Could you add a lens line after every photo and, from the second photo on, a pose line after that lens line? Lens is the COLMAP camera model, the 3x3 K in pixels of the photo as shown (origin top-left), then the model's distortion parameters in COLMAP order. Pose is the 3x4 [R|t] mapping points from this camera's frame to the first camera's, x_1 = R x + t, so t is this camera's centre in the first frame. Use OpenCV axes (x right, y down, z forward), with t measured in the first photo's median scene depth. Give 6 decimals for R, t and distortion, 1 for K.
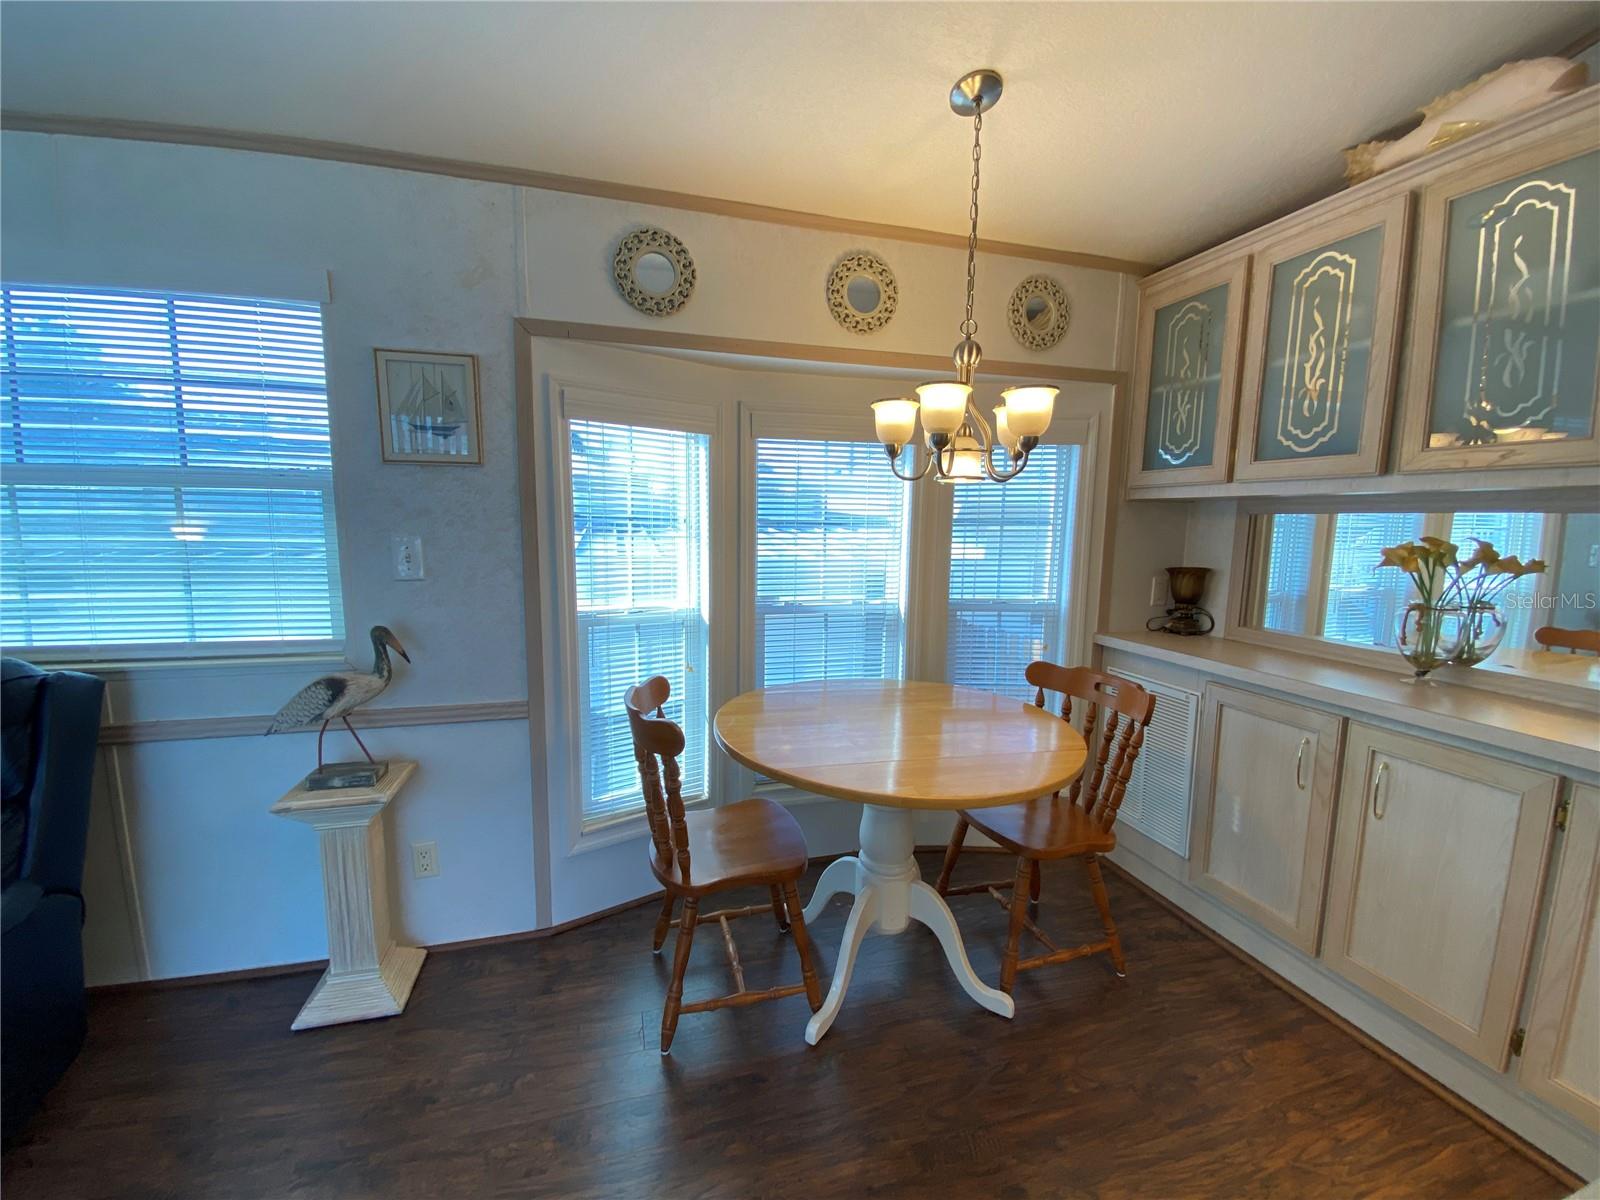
lens RADIAL K [[648.4, 0, 799.7], [0, 648.4, 607.2], [0, 0, 1]] dist [-0.011063, -0.006582]
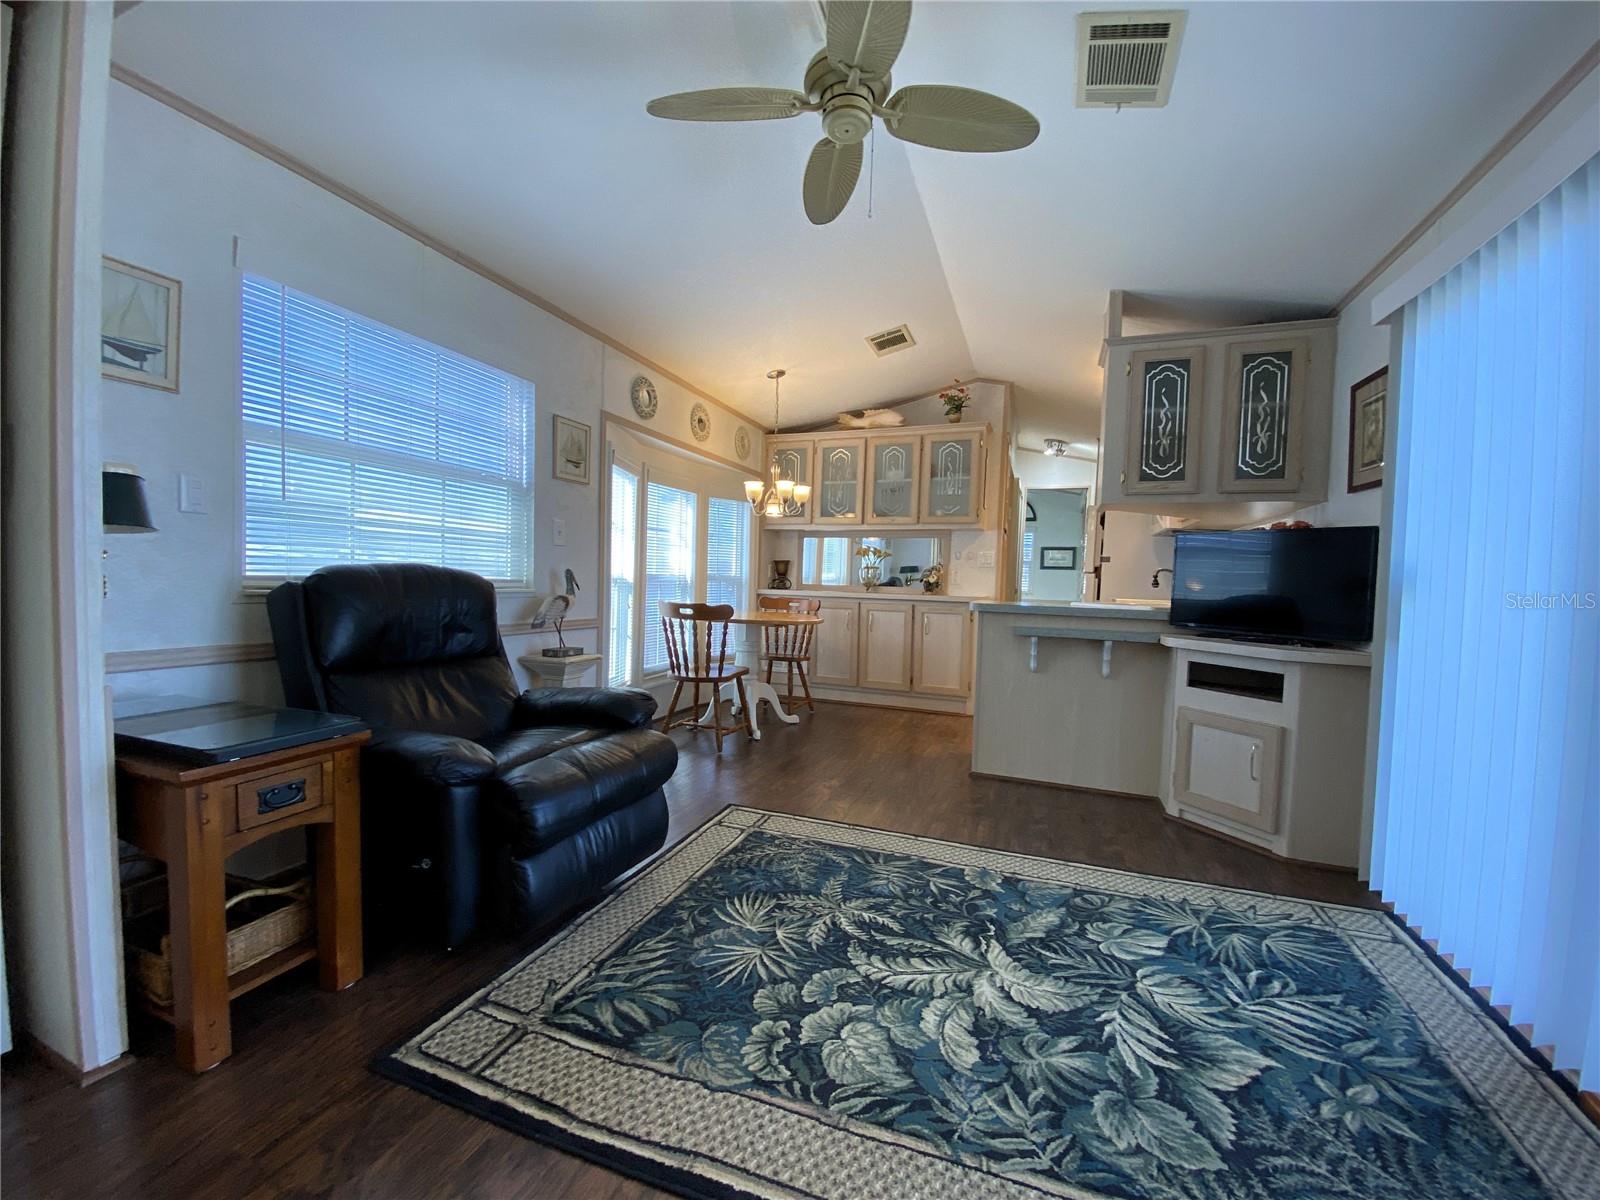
lens RADIAL K [[645.4, 0, 799.6], [0, 645.4, 601.4], [0, 0, 1]] dist [0.028151, -0.022845]
pose [[0.592487, -0.026130, 0.805156, -1.648993], [0.083135, 0.996121, -0.028848, 0.213703], [-0.801279, 0.084028, 0.592360, -0.540485]]
